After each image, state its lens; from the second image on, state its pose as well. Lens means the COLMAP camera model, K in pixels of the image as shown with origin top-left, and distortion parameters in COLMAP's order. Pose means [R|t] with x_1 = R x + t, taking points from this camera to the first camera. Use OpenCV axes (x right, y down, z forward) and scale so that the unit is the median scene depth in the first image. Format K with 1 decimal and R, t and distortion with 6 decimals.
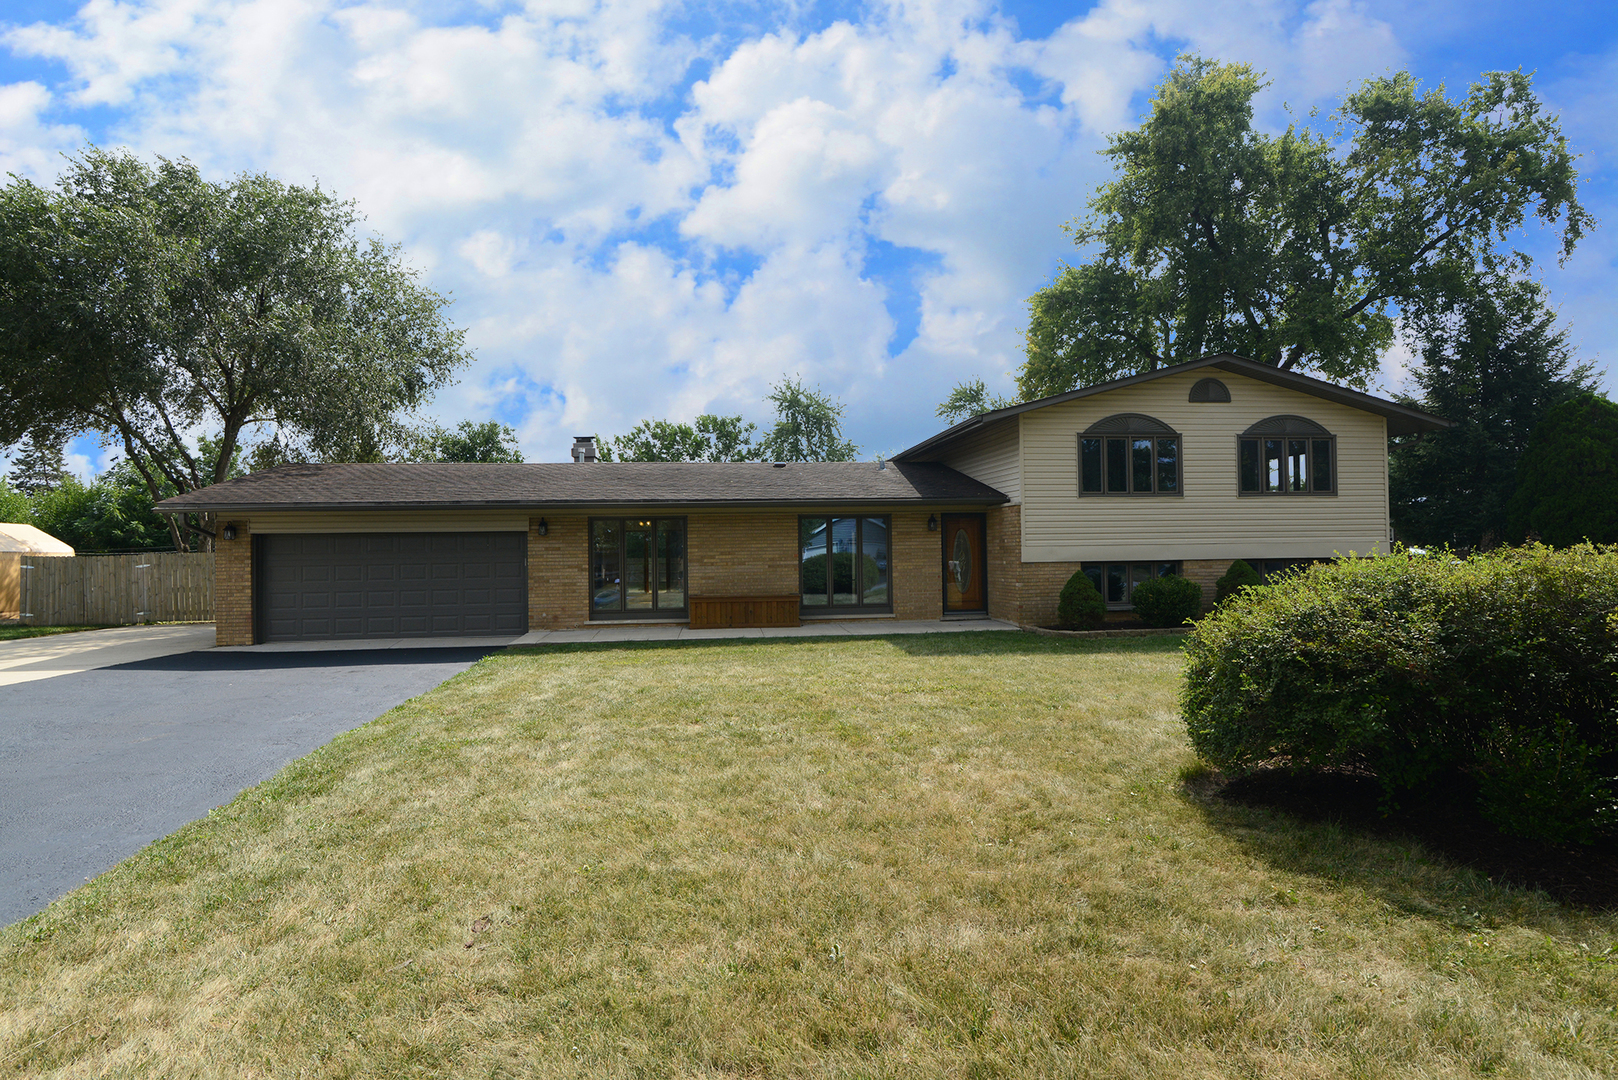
lens RADIAL K [[859.5, 0, 810.1], [0, 859.5, 531.0], [0, 0, 1]] dist [0.000858, -0.000717]
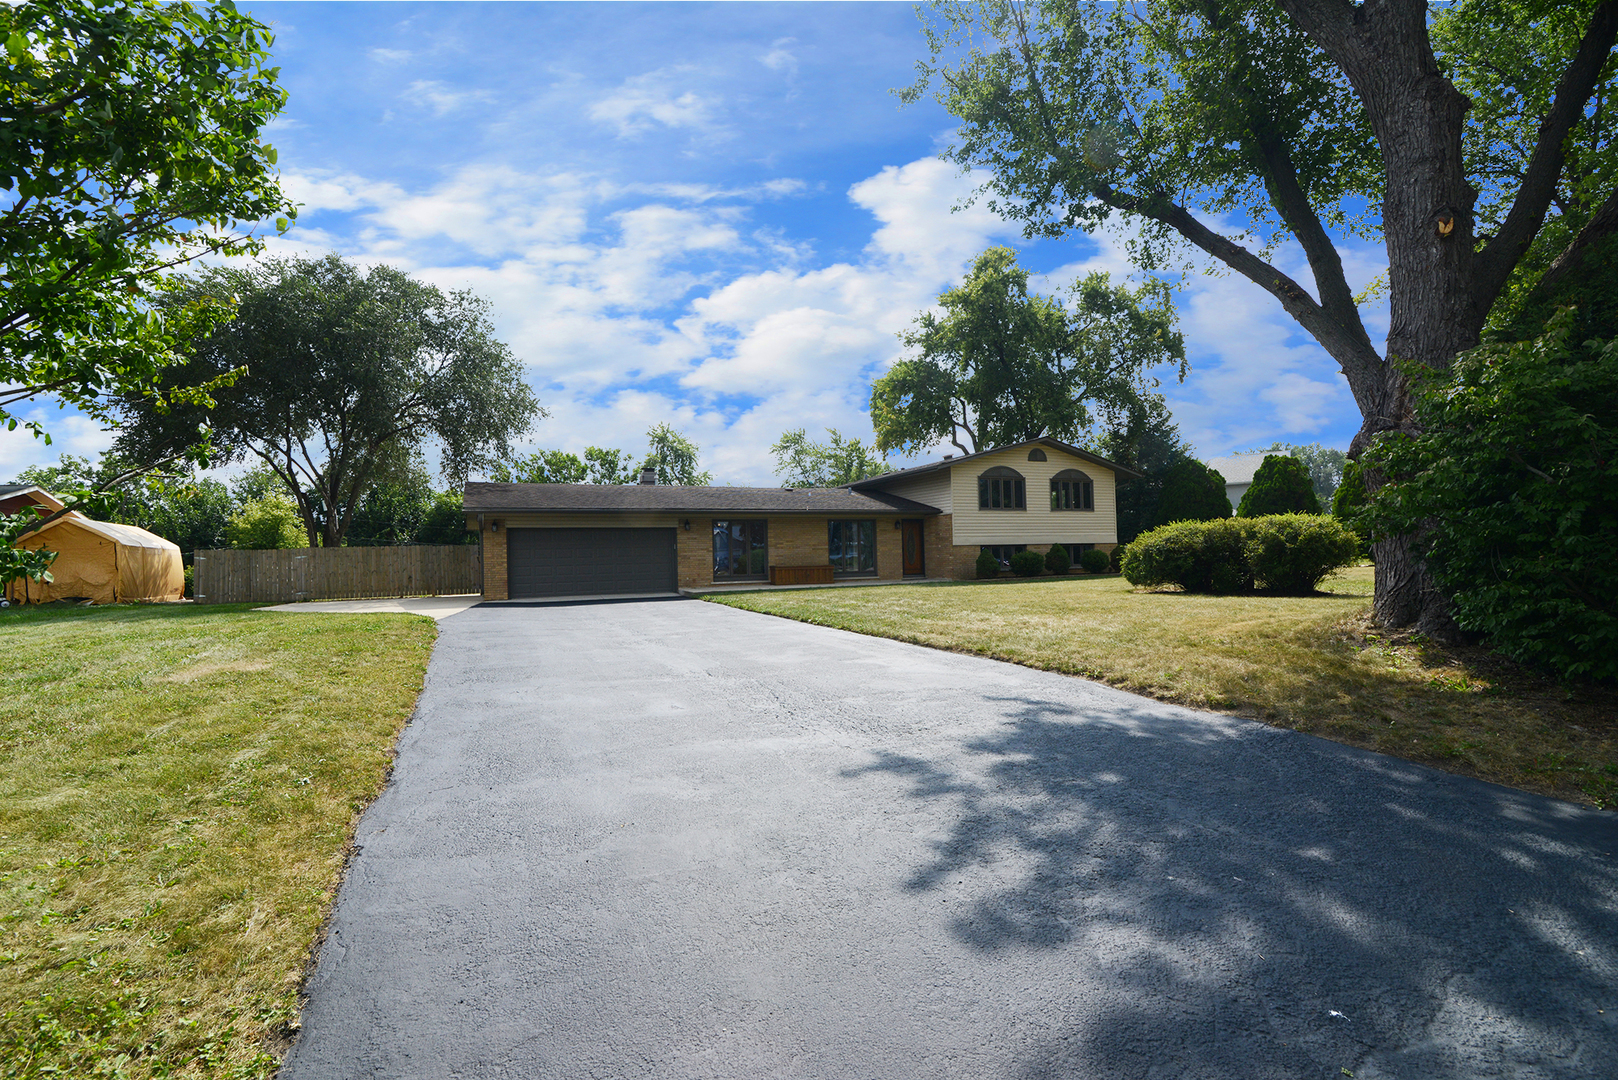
lens RADIAL K [[743.1, 0, 807.1], [0, 743.1, 539.9], [0, 0, 1]] dist [-0.022834, 0.001596]
pose [[0.959918, -0.000093, 0.280281, -0.371820], [0.002507, 0.999963, -0.008256, 0.027556], [-0.280270, 0.008627, 0.959883, -0.328552]]
